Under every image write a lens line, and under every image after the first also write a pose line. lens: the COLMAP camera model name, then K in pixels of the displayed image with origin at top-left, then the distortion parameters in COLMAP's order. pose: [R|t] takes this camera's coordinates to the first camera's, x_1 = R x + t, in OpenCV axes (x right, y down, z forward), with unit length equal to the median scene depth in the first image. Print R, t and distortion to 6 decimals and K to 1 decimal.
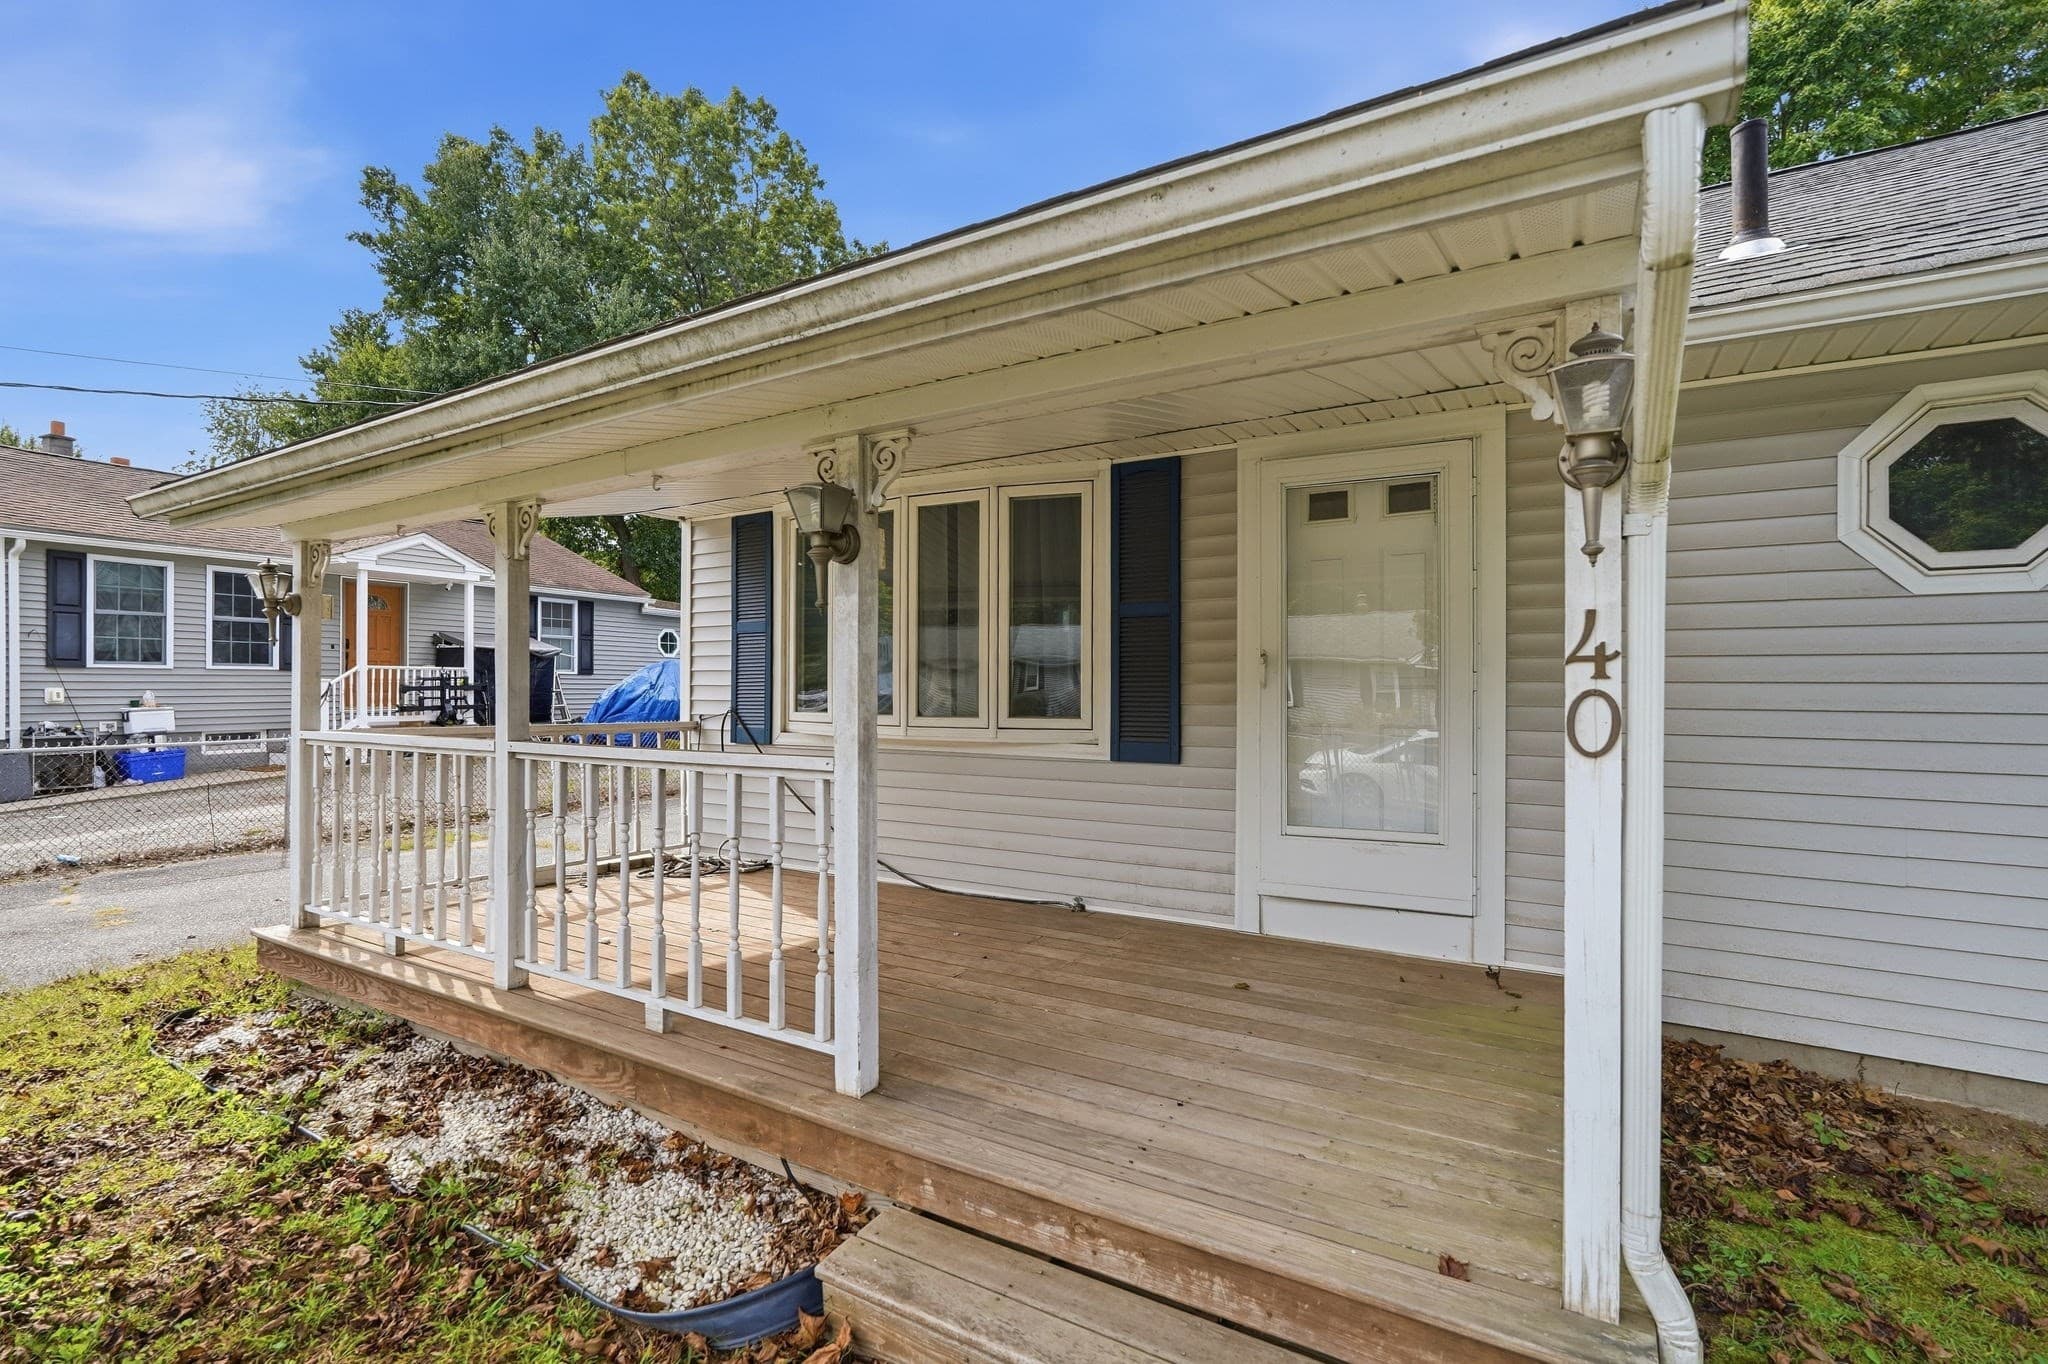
lens RADIAL K [[939.8, 0, 1026.0], [0, 939.8, 683.3], [0, 0, 1]] dist [-0.018858, 0.000357]
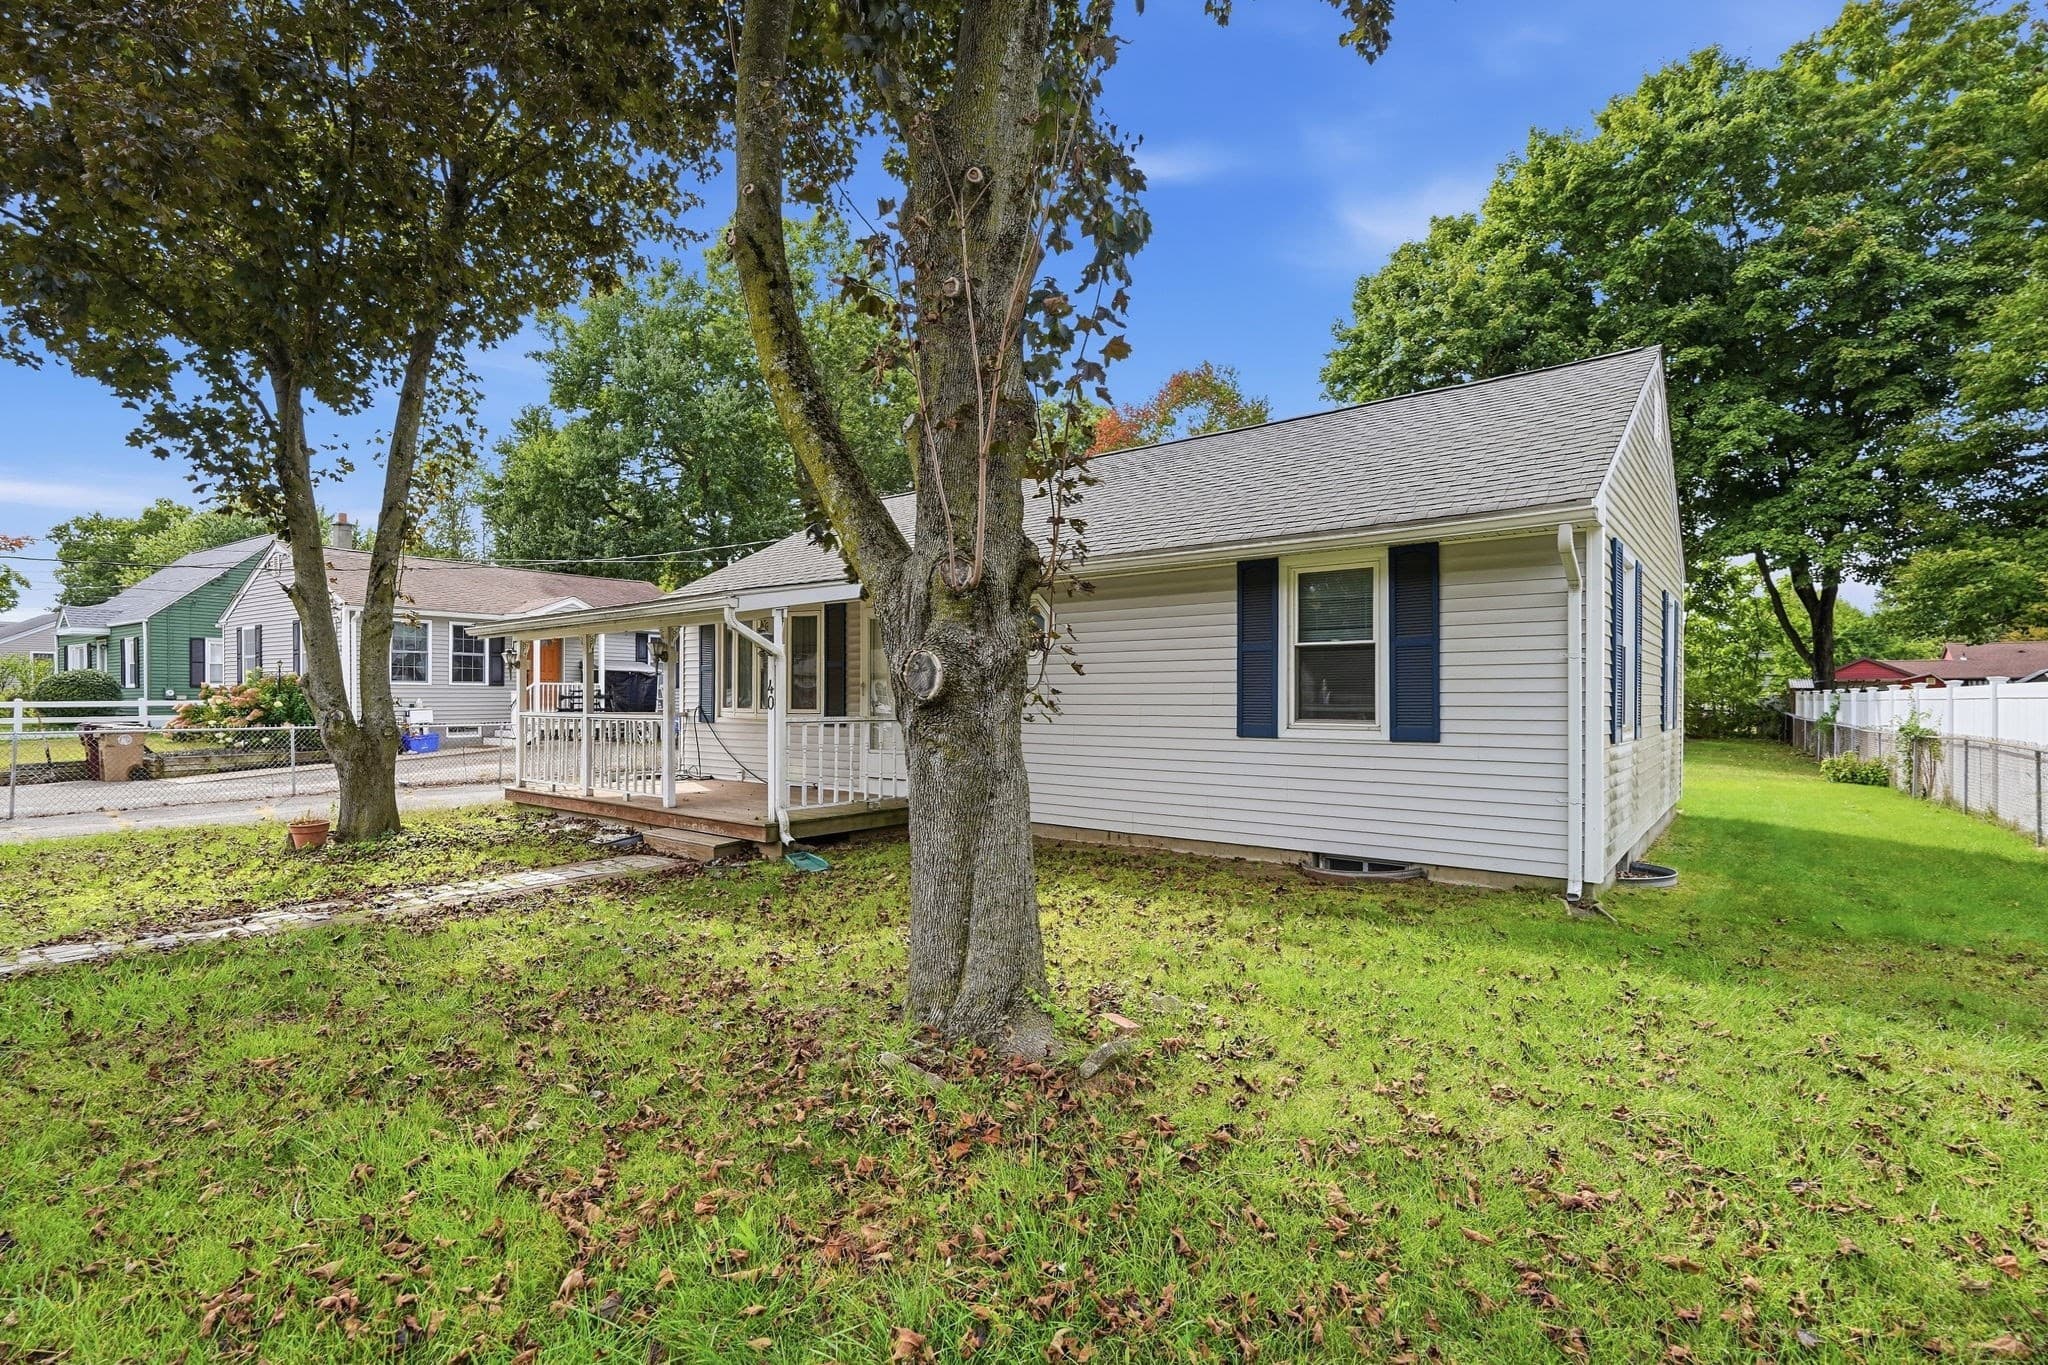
lens RADIAL K [[939.8, 0, 1024.1], [0, 939.8, 688.6], [0, 0, 1]] dist [-0.018858, 0.000357]
pose [[0.991035, 0.000640, -0.133599, 0.212453], [-0.001450, 0.999981, -0.005967, -0.000608], [0.133592, 0.006108, 0.991018, -0.308612]]
